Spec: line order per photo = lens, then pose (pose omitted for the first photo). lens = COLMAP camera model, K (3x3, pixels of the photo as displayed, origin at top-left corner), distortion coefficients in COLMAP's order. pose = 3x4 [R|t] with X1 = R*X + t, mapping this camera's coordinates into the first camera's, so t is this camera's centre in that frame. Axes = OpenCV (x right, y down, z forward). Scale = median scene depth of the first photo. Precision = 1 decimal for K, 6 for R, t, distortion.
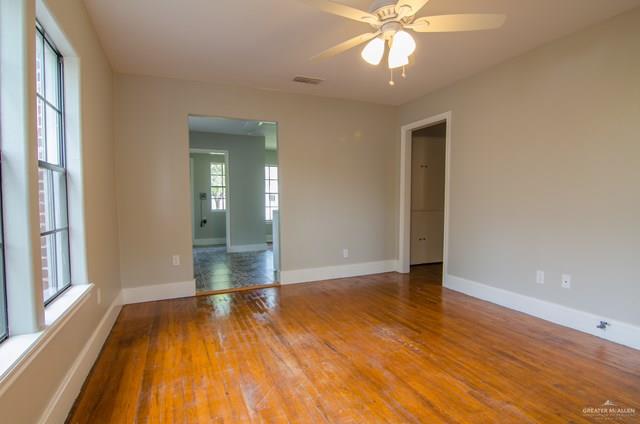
lens RADIAL K [[311.0, 0, 318.7], [0, 311.0, 214.9], [0, 0, 1]] dist [-0.021427, -0.000872]
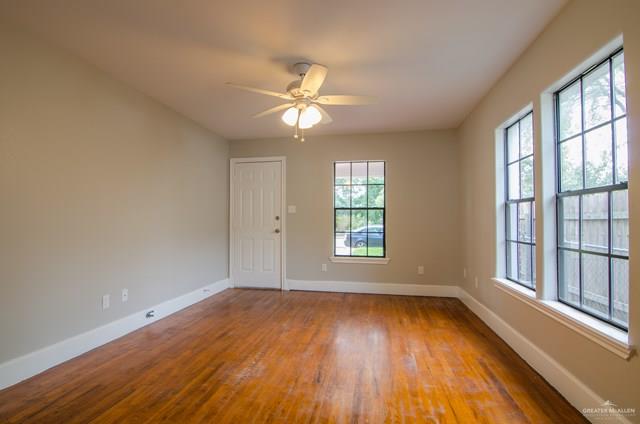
lens RADIAL K [[311.0, 0, 318.7], [0, 311.0, 214.9], [0, 0, 1]] dist [-0.021427, -0.000872]
pose [[-0.821507, 0.016370, 0.569963, -0.519524], [0.033091, 0.999272, 0.018995, -0.091517], [-0.569237, 0.034465, -0.821451, 1.790885]]
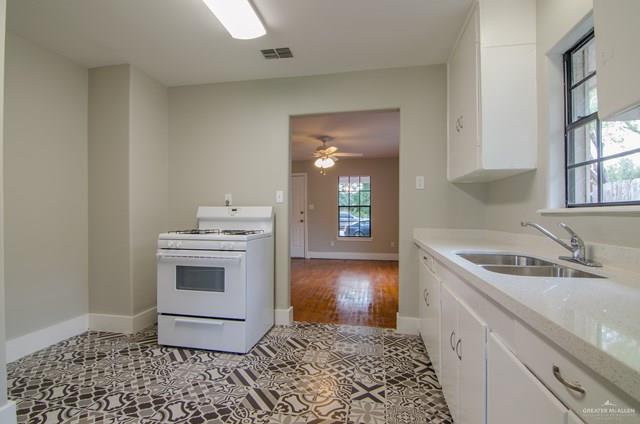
lens RADIAL K [[311.0, 0, 318.7], [0, 311.0, 214.9], [0, 0, 1]] dist [-0.021427, -0.000872]
pose [[-0.823920, 0.007395, 0.566658, -1.108096], [0.035205, 0.998651, 0.038156, -0.136016], [-0.565612, 0.051386, -0.823069, 2.845732]]
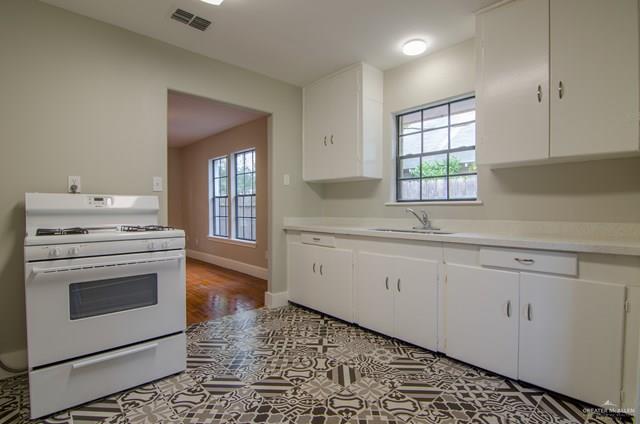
lens RADIAL K [[311.0, 0, 318.7], [0, 311.0, 214.9], [0, 0, 1]] dist [-0.021427, -0.000872]
pose [[-0.943582, 0.017859, -0.330657, -0.393502], [-0.006386, 0.997377, 0.072094, -0.143229], [0.331077, 0.070139, -0.940993, 3.067953]]
